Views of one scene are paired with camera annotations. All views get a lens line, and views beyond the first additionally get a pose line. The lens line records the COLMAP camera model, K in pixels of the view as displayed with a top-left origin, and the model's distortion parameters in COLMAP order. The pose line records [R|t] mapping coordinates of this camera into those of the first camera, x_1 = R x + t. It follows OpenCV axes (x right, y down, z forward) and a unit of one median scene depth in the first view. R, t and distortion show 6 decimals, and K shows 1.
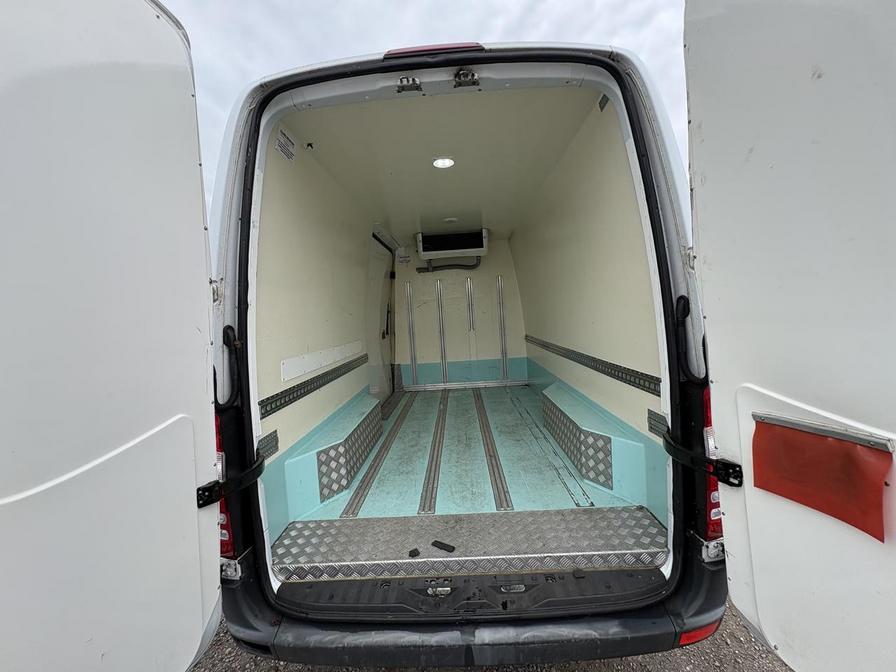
lens RADIAL K [[356.8, 0, 448.0], [0, 356.8, 336.6], [0, 0, 1]] dist [0.000787, -0.000078]
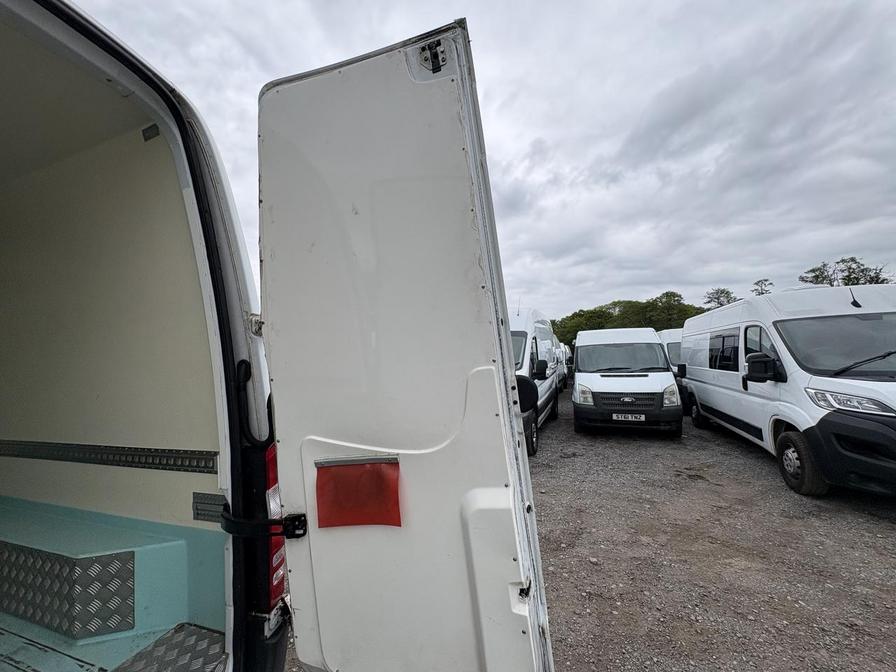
lens RADIAL K [[356.8, 0, 448.0], [0, 356.8, 336.6], [0, 0, 1]] dist [0.000787, -0.000078]
pose [[0.313881, 0.104554, 0.943688, -0.107533], [0.092249, 0.985858, -0.139909, 0.012919], [-0.944970, 0.130969, 0.299797, 0.143749]]
